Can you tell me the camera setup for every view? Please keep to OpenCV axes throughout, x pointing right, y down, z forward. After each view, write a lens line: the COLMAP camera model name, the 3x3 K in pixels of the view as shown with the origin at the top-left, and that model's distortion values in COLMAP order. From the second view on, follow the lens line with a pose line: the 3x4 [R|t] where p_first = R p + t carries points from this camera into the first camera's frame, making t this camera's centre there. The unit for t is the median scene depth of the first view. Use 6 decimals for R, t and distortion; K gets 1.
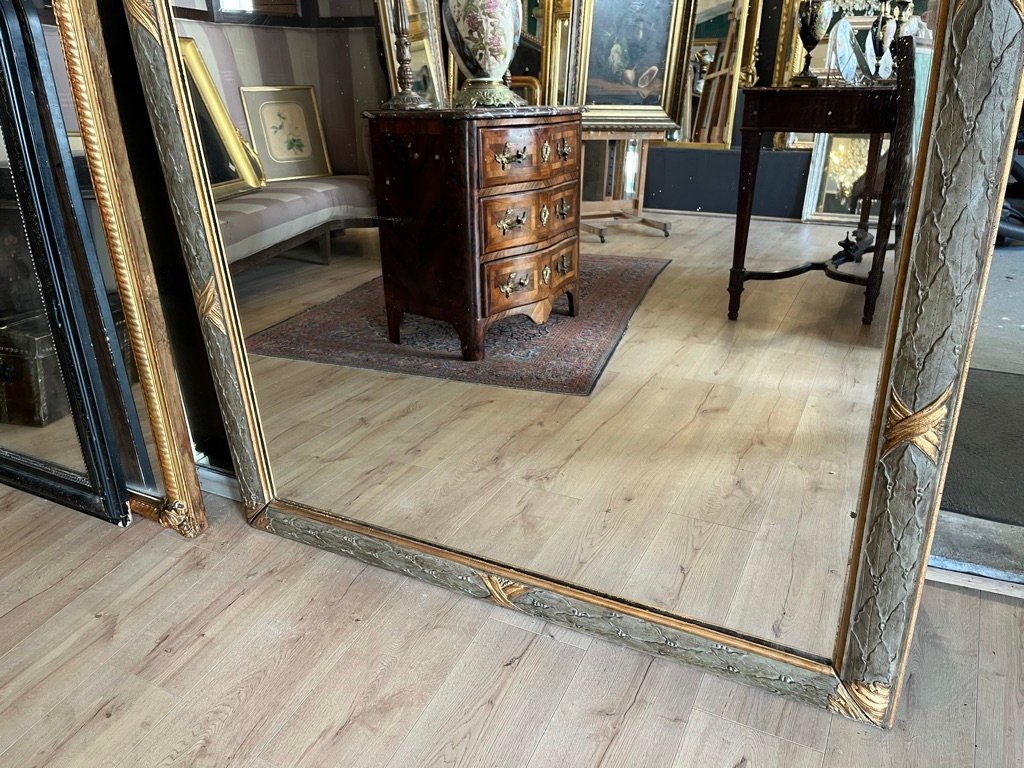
lens RADIAL K [[773.9, 0, 503.0], [0, 773.9, 391.8], [0, 0, 1]] dist [0.057154, -0.079225]
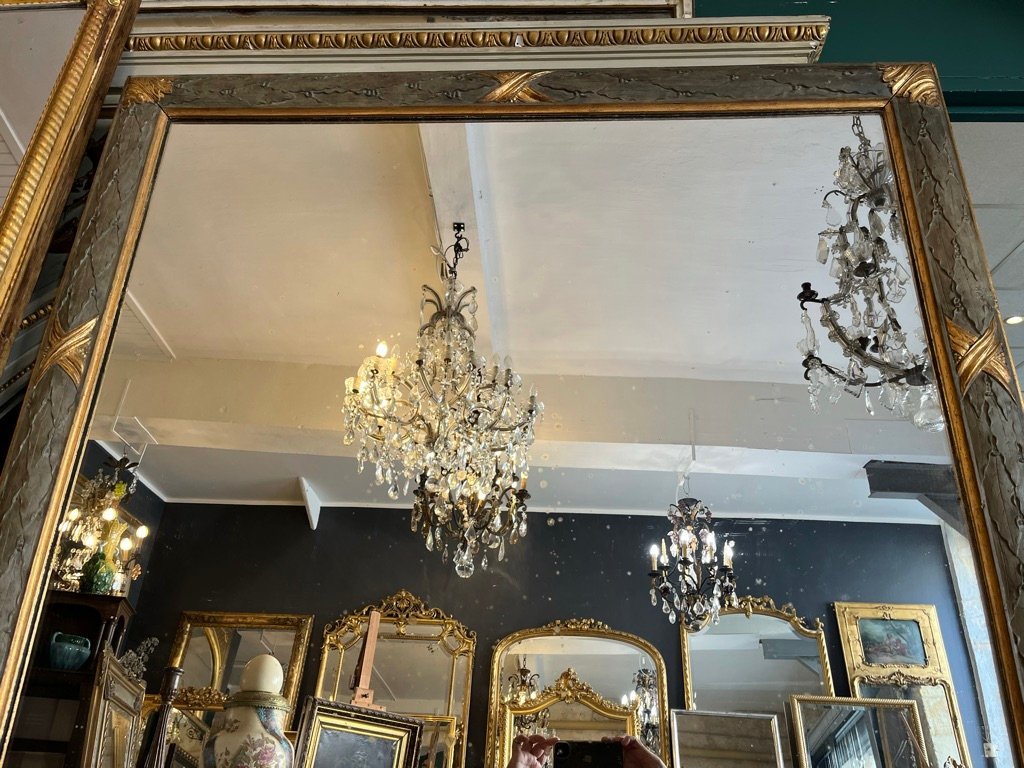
lens RADIAL K [[779.1, 0, 508.3], [0, 779.1, 390.5], [0, 0, 1]] dist [0.048985, -0.057665]
pose [[0.913534, 0.243271, 0.325999, -0.205432], [0.096426, 0.649086, -0.754579, -0.089299], [-0.395169, 0.720768, 0.569504, 0.118420]]
